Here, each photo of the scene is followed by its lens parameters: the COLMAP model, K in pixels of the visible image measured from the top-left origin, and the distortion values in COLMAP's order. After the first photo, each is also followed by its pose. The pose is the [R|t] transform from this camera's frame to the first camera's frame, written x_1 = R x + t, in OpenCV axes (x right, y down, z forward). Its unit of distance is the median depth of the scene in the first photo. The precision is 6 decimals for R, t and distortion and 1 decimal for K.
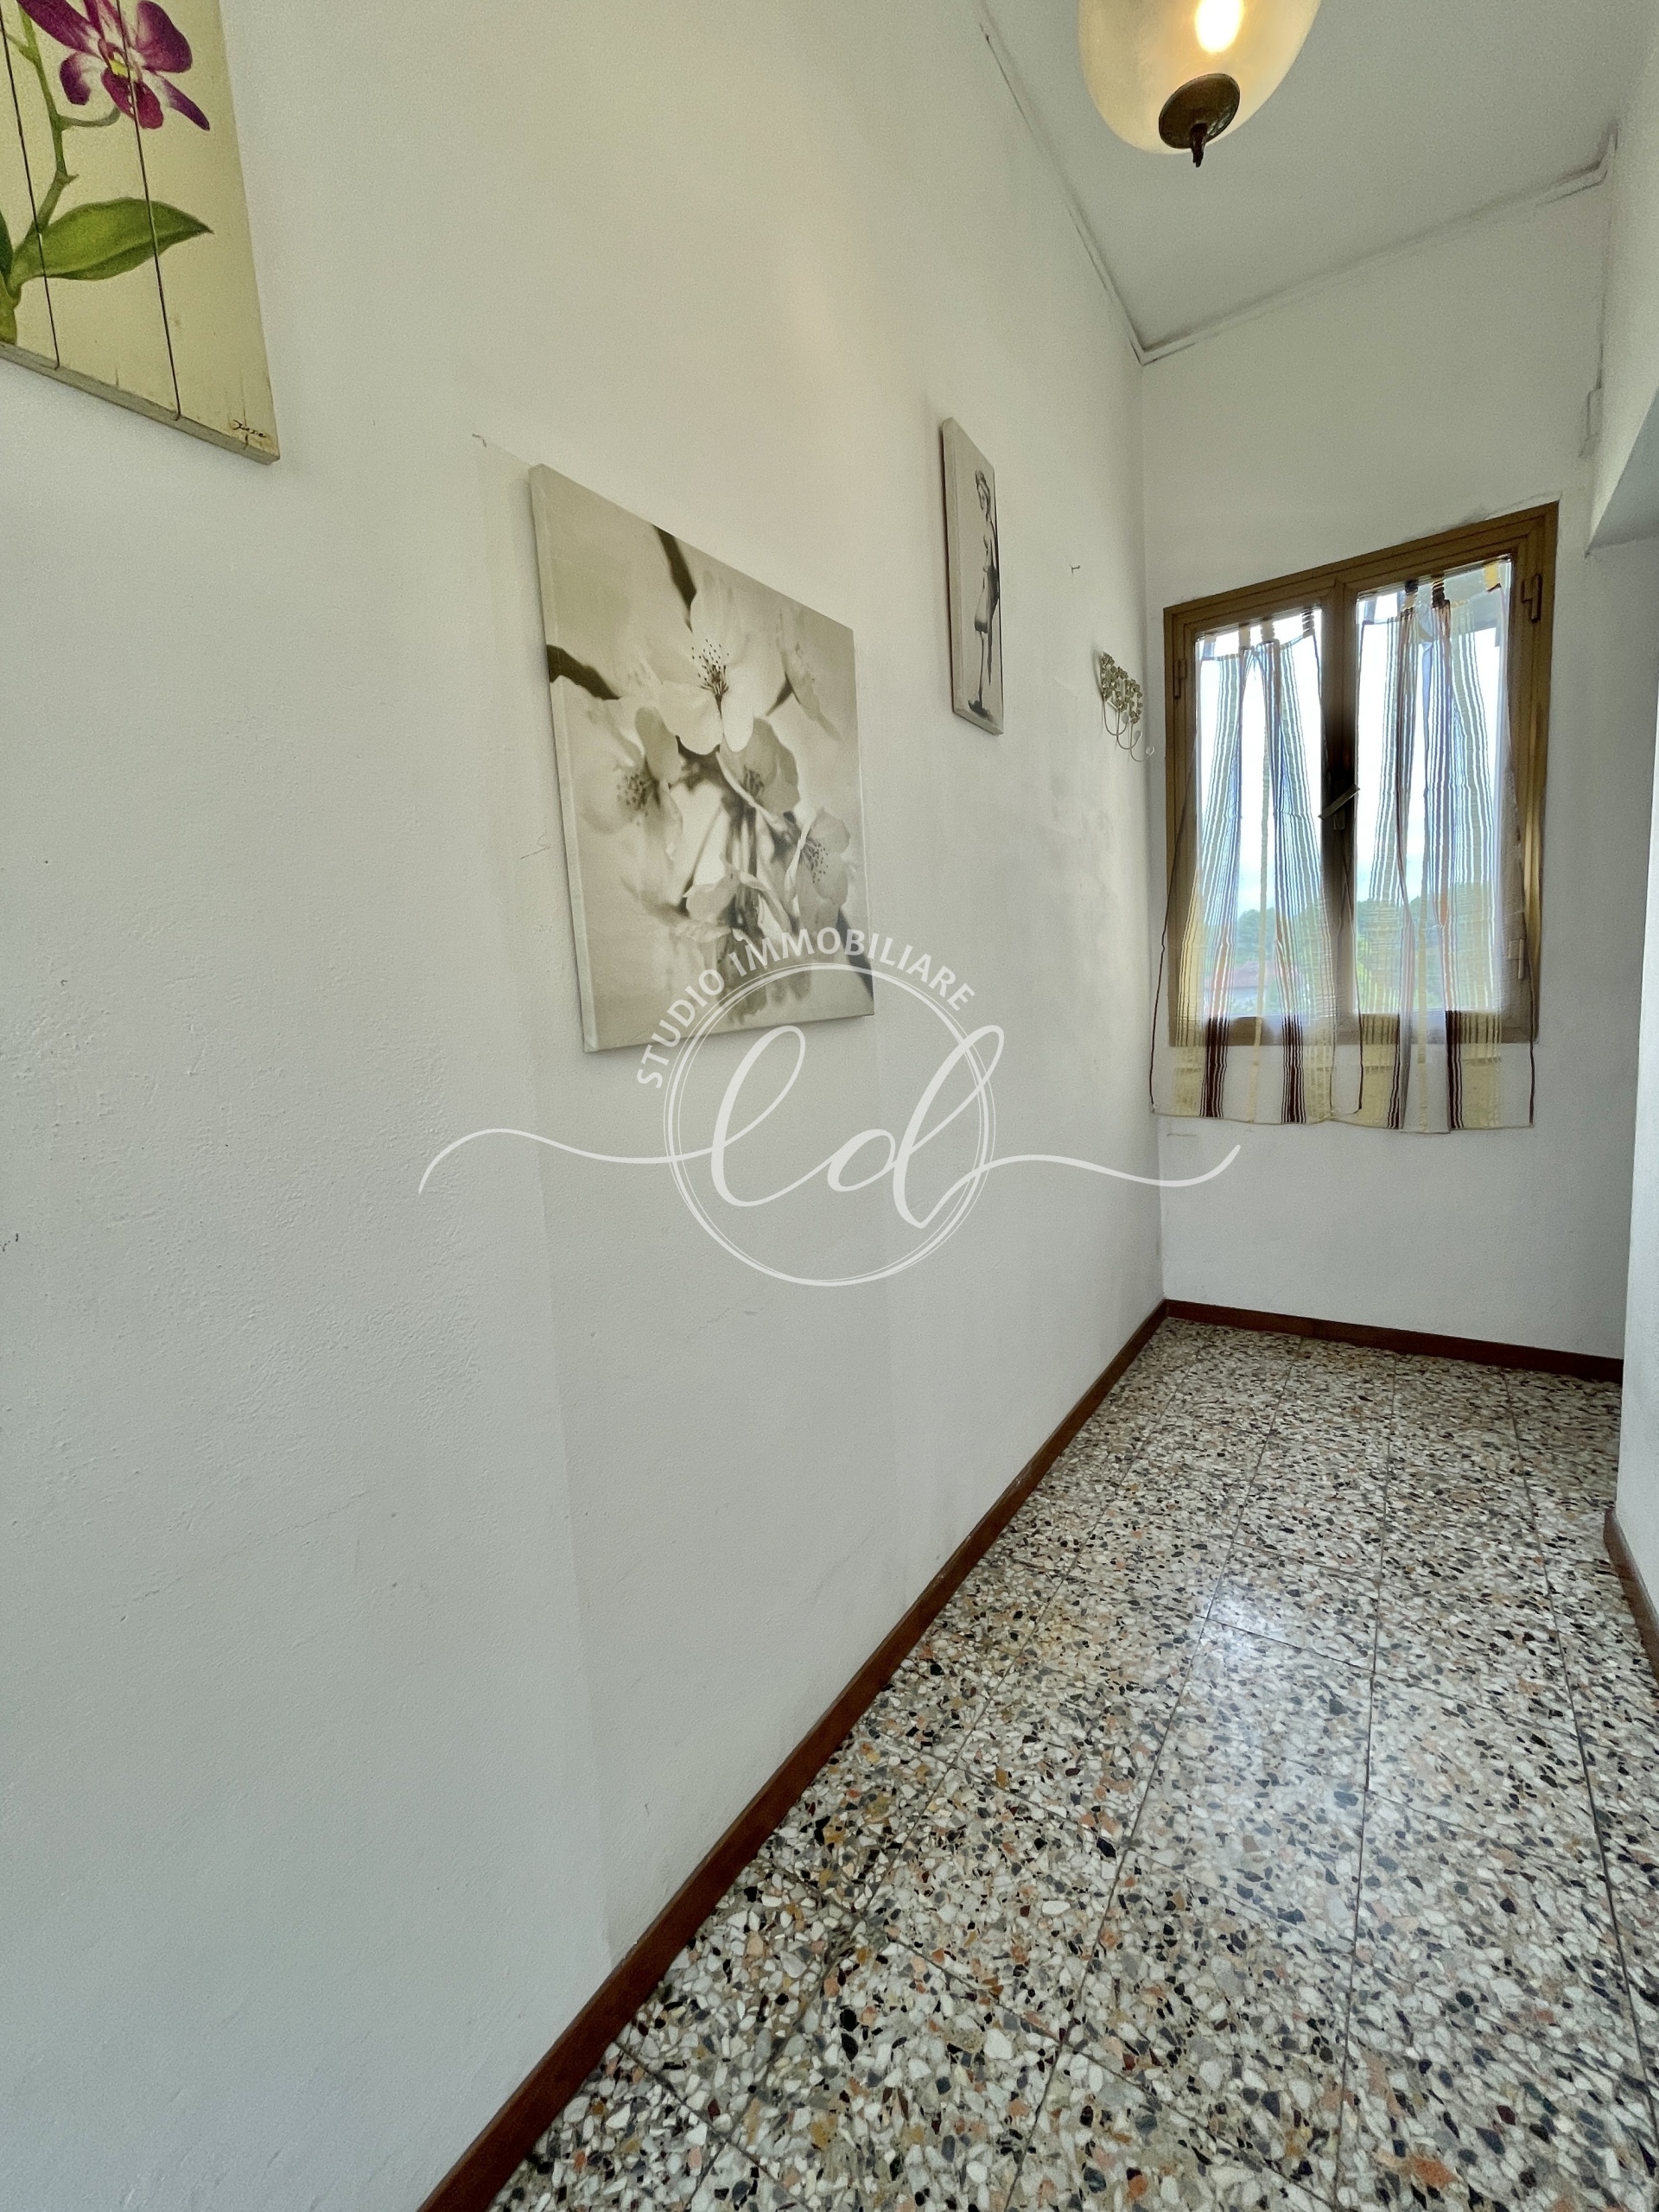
lens RADIAL K [[883.9, 0, 822.3], [0, 883.9, 1100.7], [0, 0, 1]] dist [-0.015721, 0.007495]
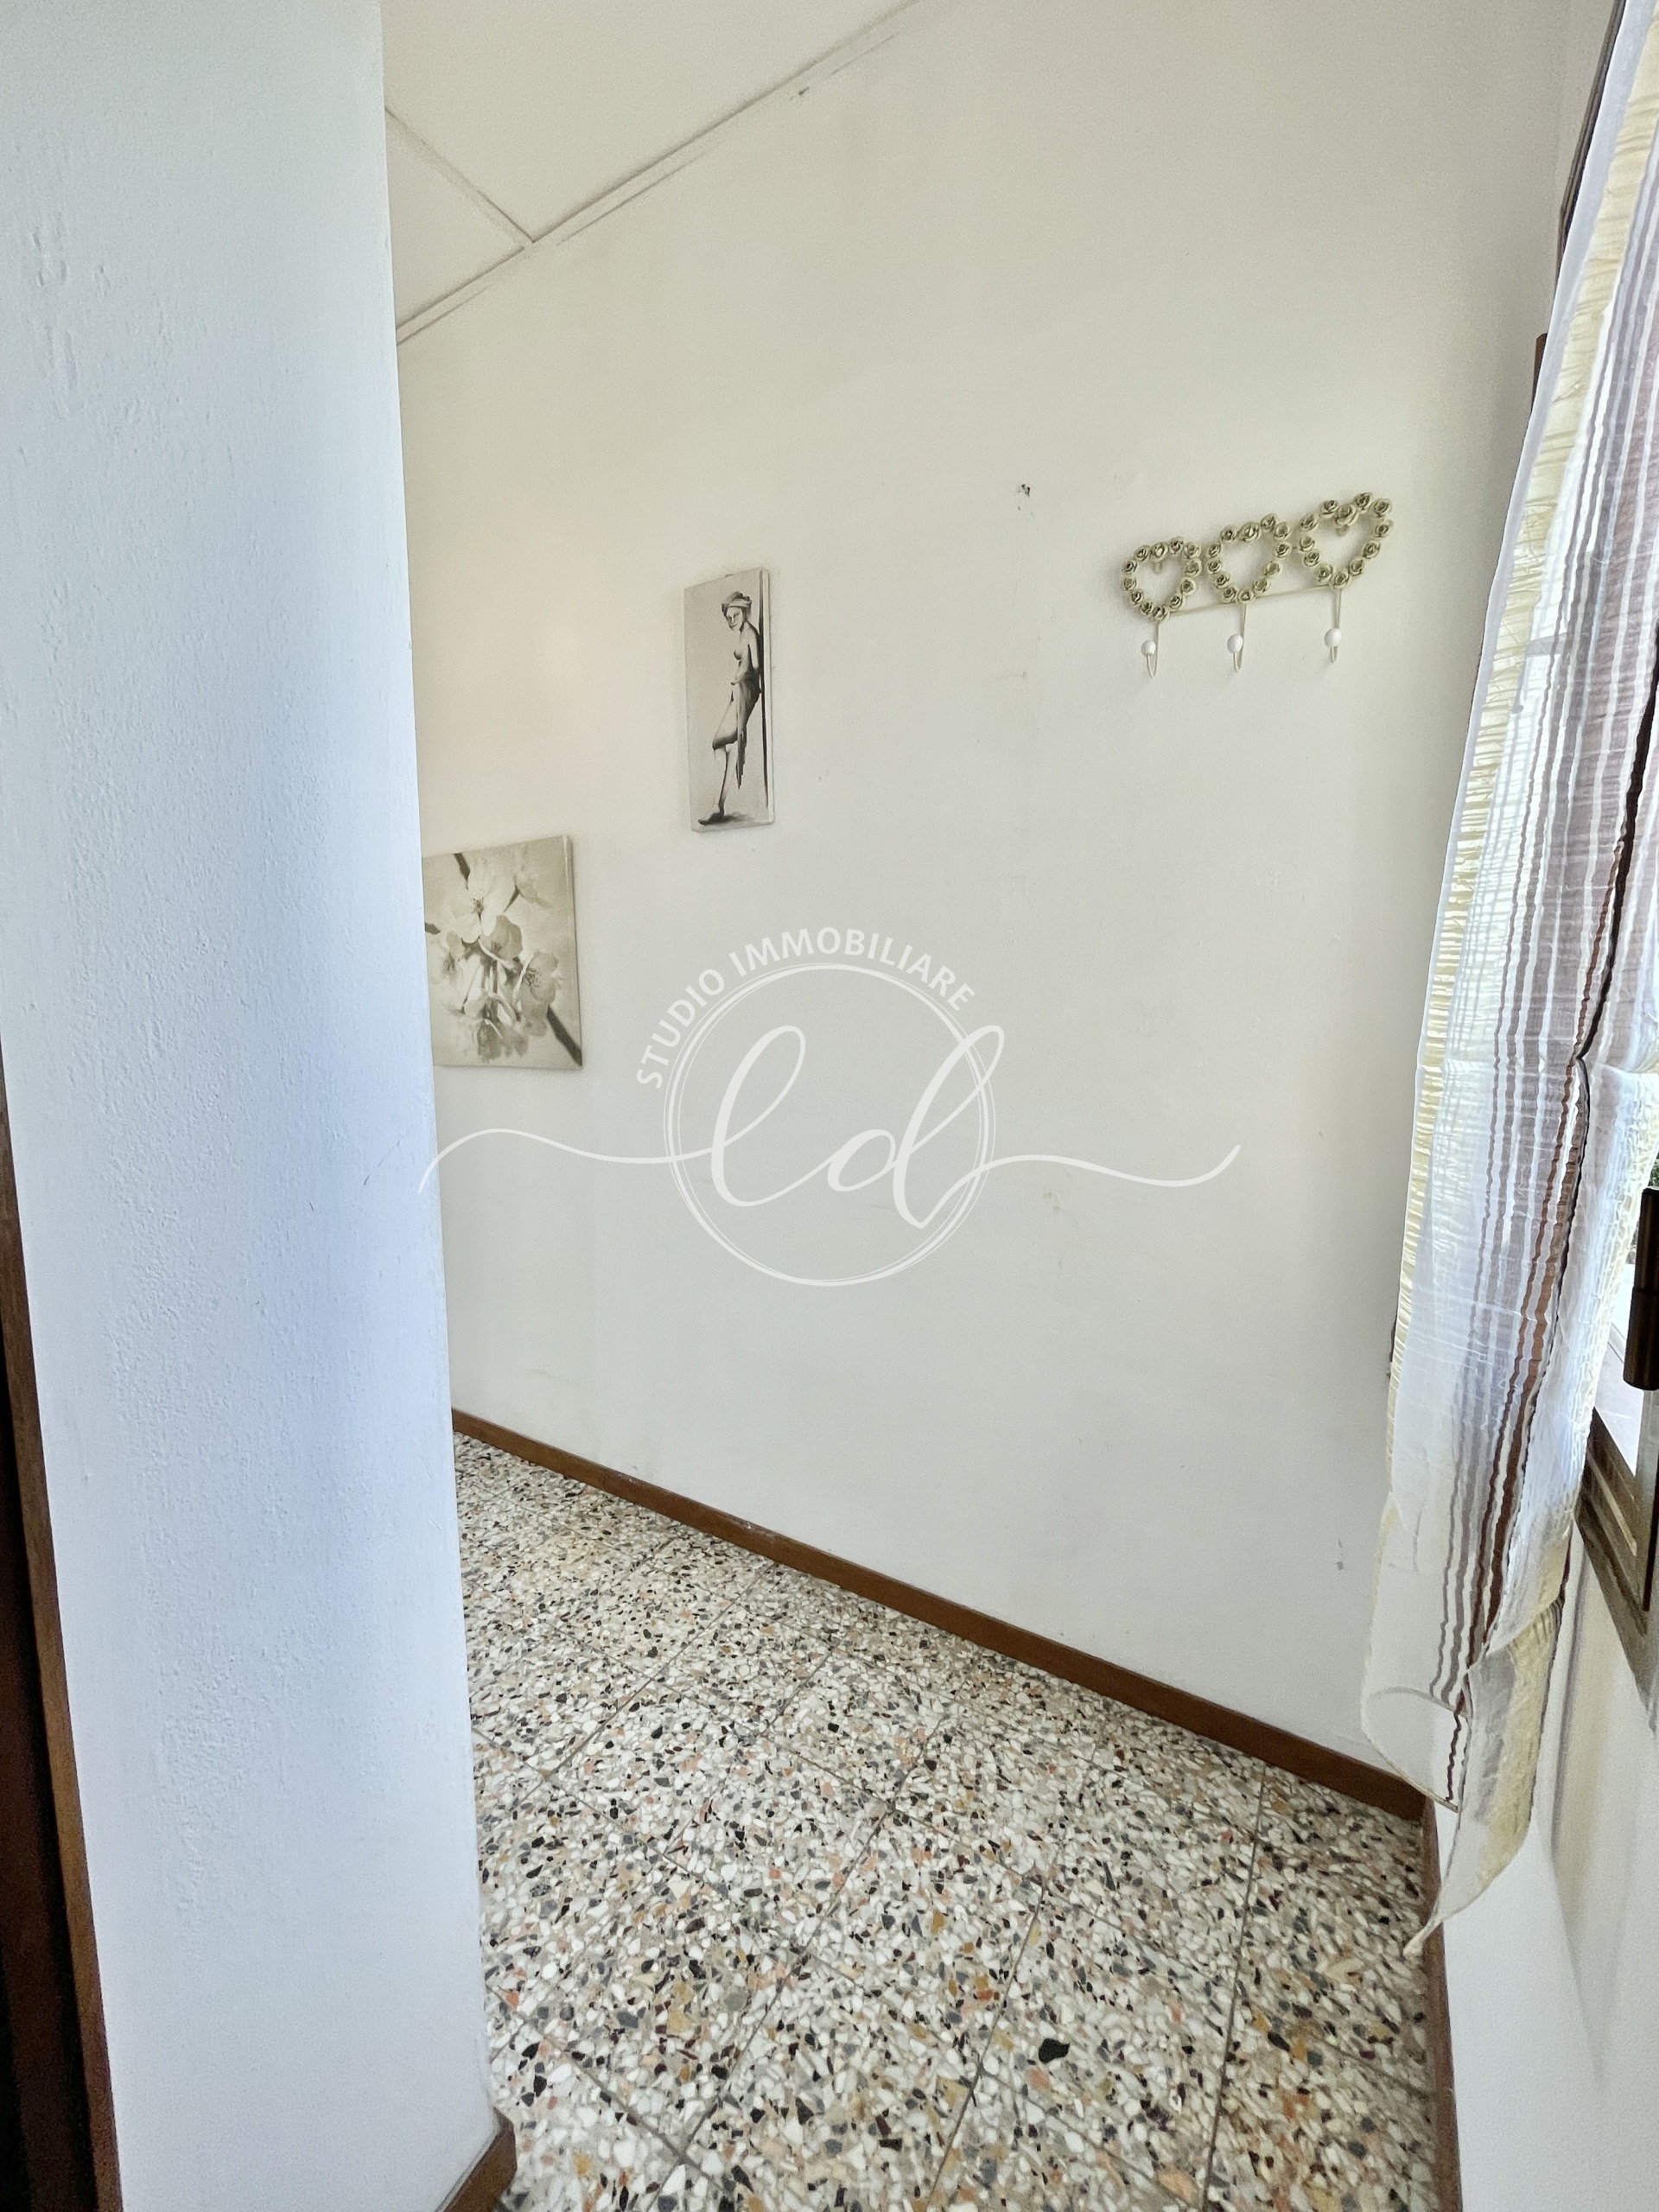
lens RADIAL K [[888.2, 0, 825.6], [0, 888.2, 1096.2], [0, 0, 1]] dist [-0.002356, 0.002427]
pose [[0.050904, 0.168106, -0.984454, 1.873881], [-0.117680, 0.979874, 0.161239, -0.406573], [0.991746, 0.107643, 0.069662, 1.507589]]
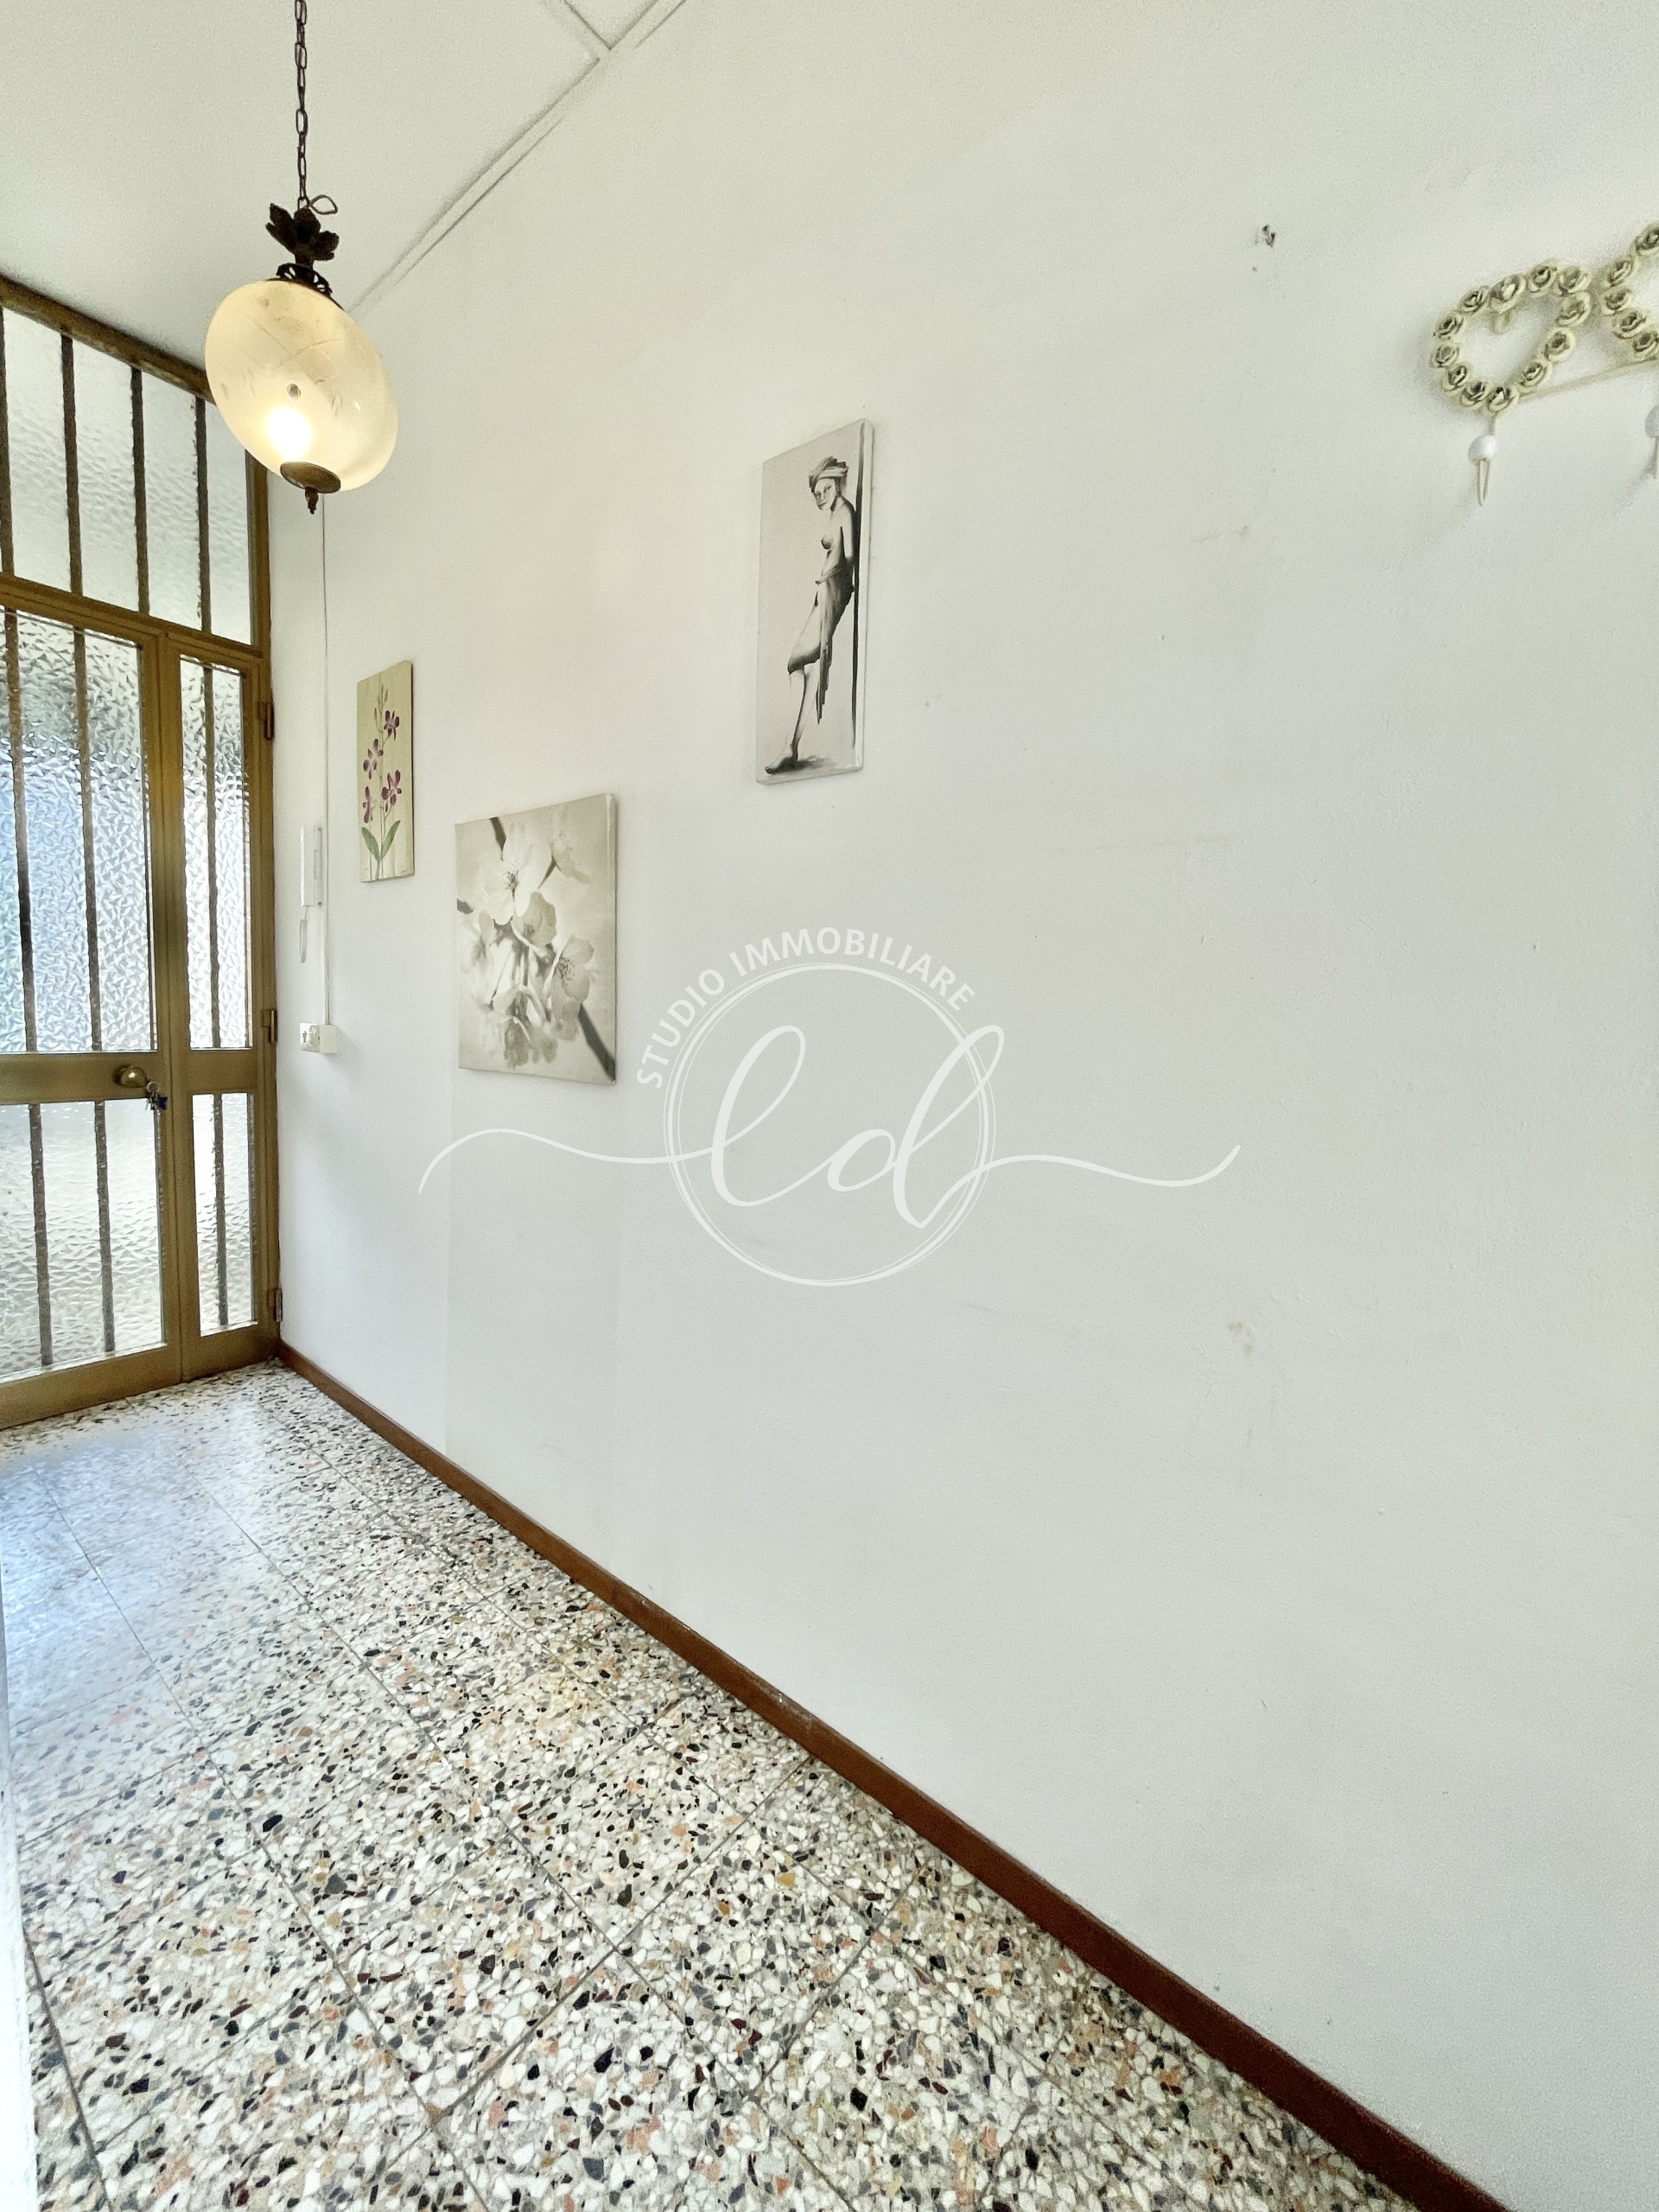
lens RADIAL K [[888.2, 0, 825.6], [0, 888.2, 1096.2], [0, 0, 1]] dist [-0.002356, 0.002427]
pose [[-0.085938, 0.157511, -0.983771, 1.463209], [-0.153919, 0.973470, 0.169307, -0.391444], [0.984339, 0.165971, -0.059414, 1.564727]]
